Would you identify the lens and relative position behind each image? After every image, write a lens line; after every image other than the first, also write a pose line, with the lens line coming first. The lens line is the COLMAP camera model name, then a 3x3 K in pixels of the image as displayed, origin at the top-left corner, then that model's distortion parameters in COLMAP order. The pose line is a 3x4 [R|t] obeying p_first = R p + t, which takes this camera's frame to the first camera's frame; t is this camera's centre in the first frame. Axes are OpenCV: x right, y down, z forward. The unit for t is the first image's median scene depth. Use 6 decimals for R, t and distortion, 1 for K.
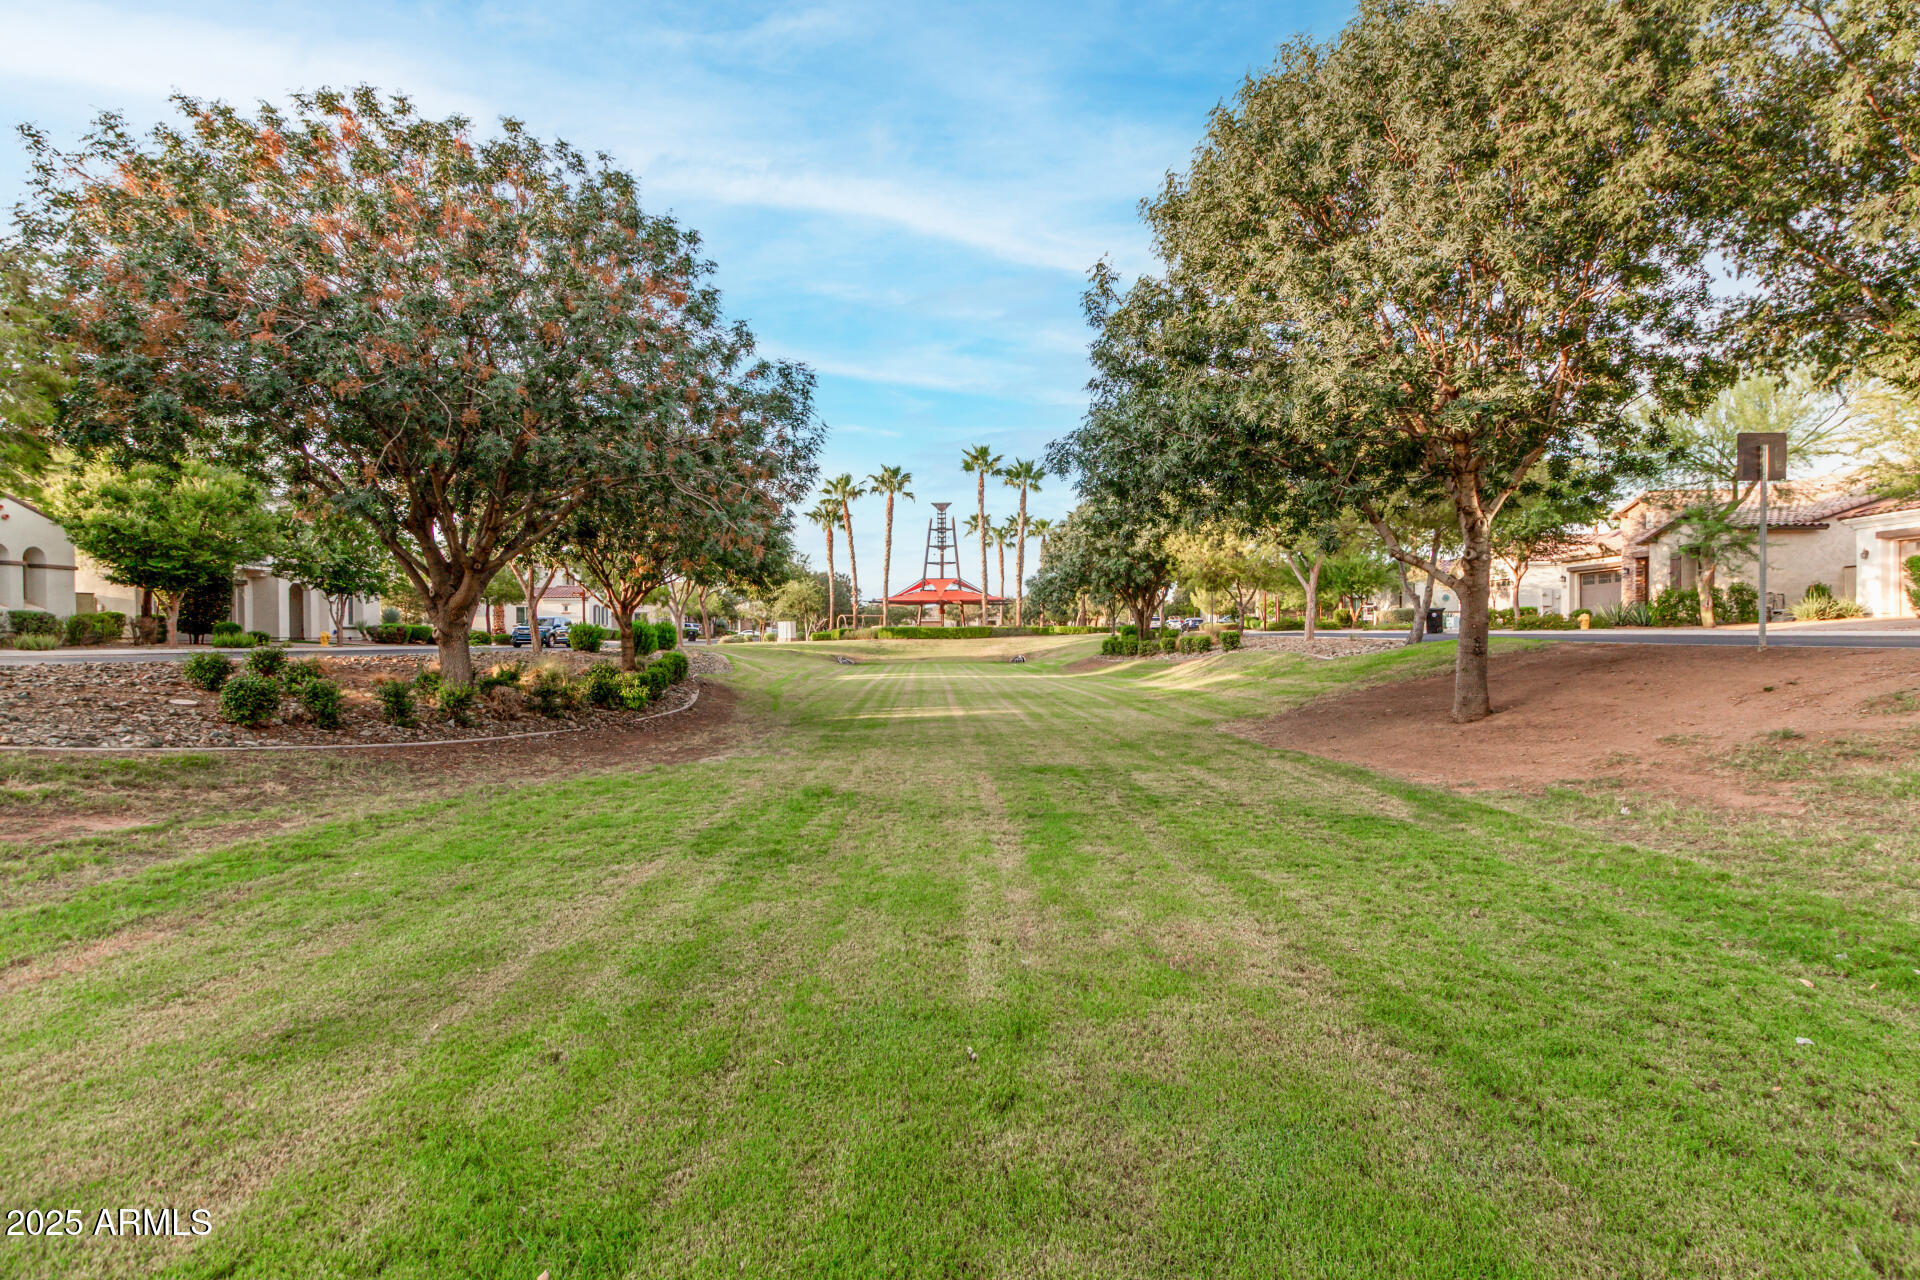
lens RADIAL K [[894.1, 0, 974.8], [0, 894.1, 643.6], [0, 0, 1]] dist [0.022780, -0.000817]
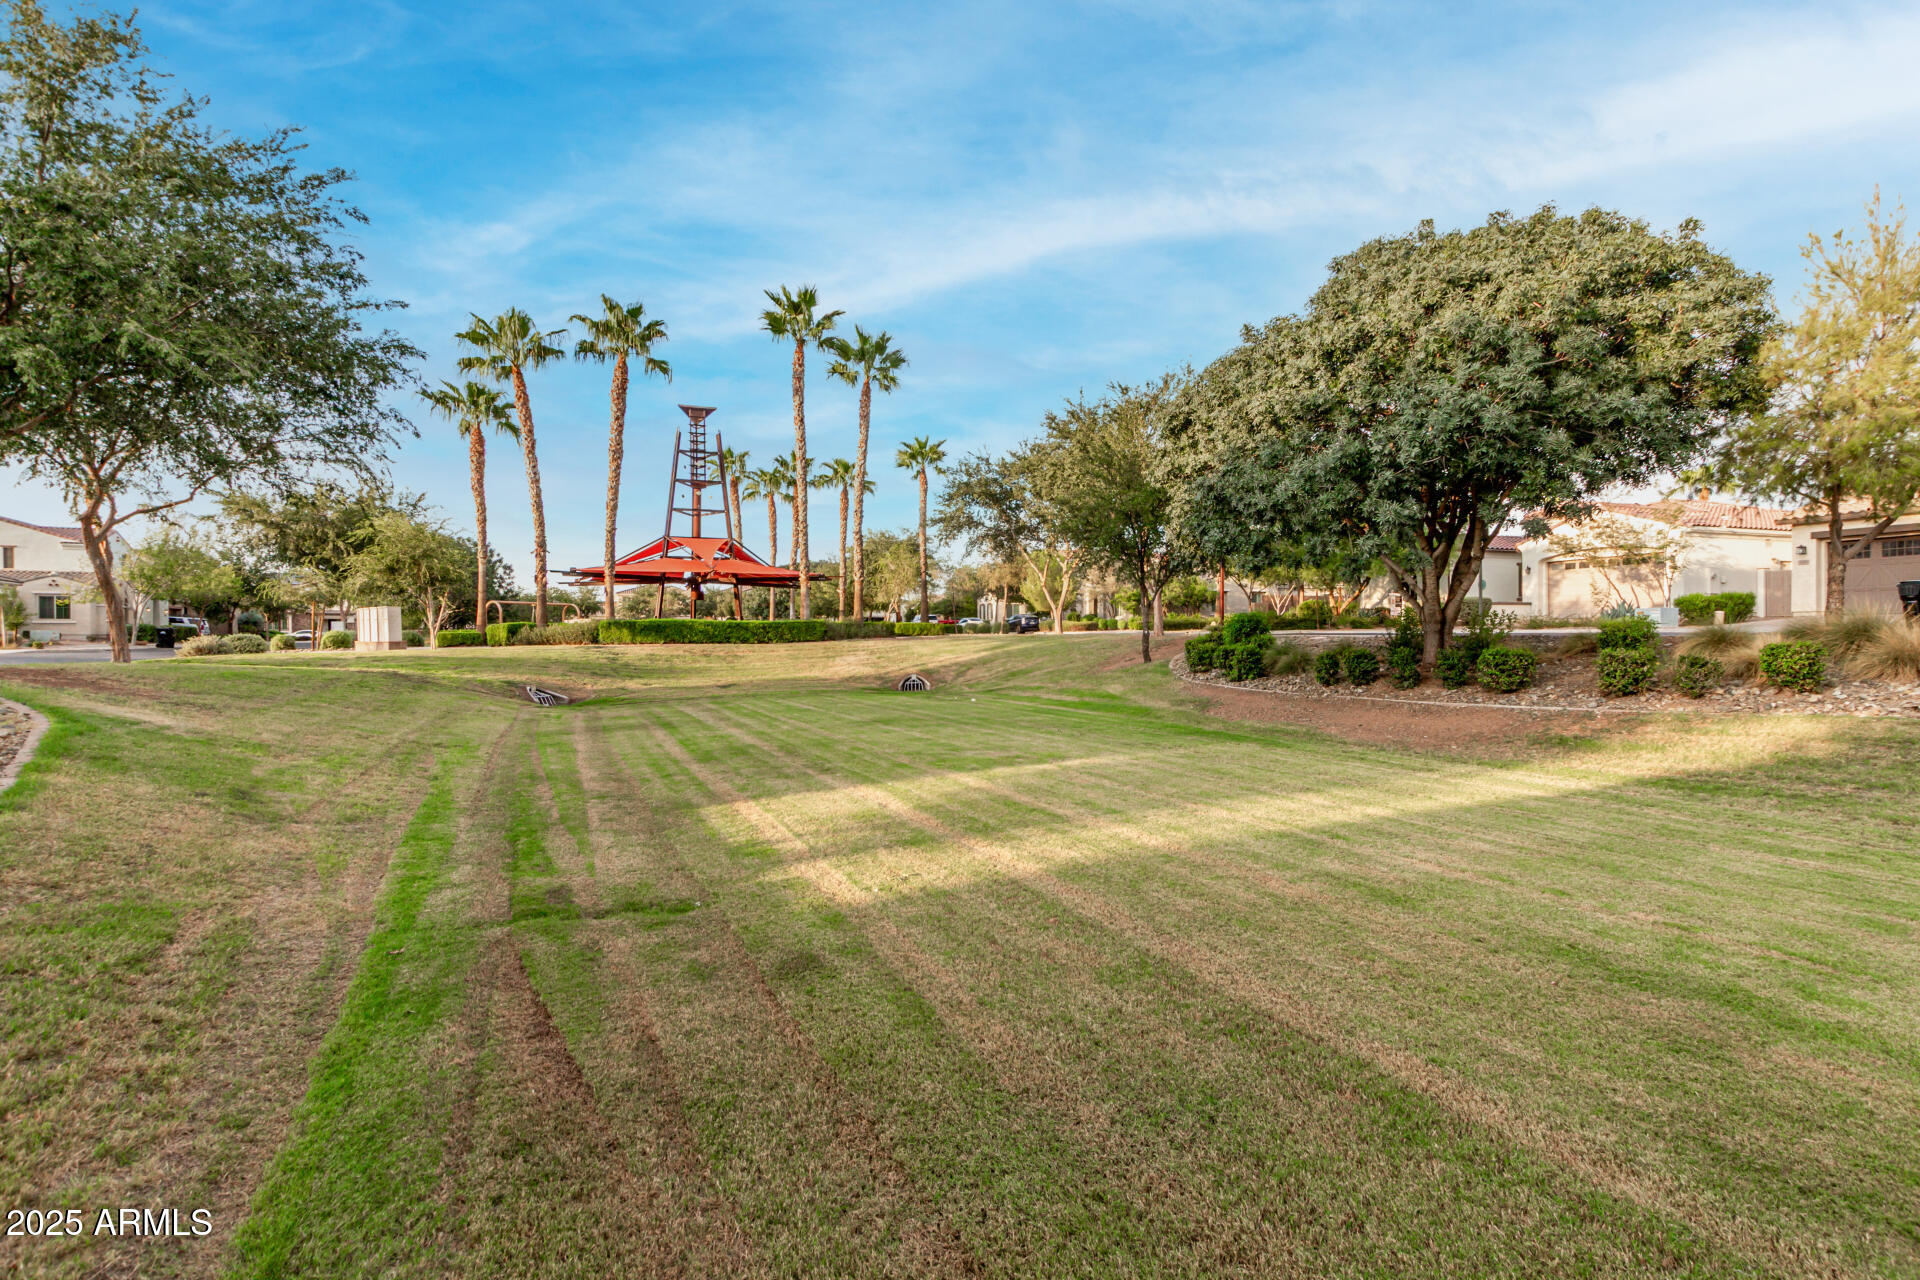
lens RADIAL K [[894.1, 0, 974.8], [0, 894.1, 643.6], [0, 0, 1]] dist [0.022780, -0.000817]
pose [[0.927790, -0.001203, 0.373102, -0.096948], [0.002196, 0.999995, -0.002236, -0.003558], [-0.373097, 0.002894, 0.927788, 0.444488]]
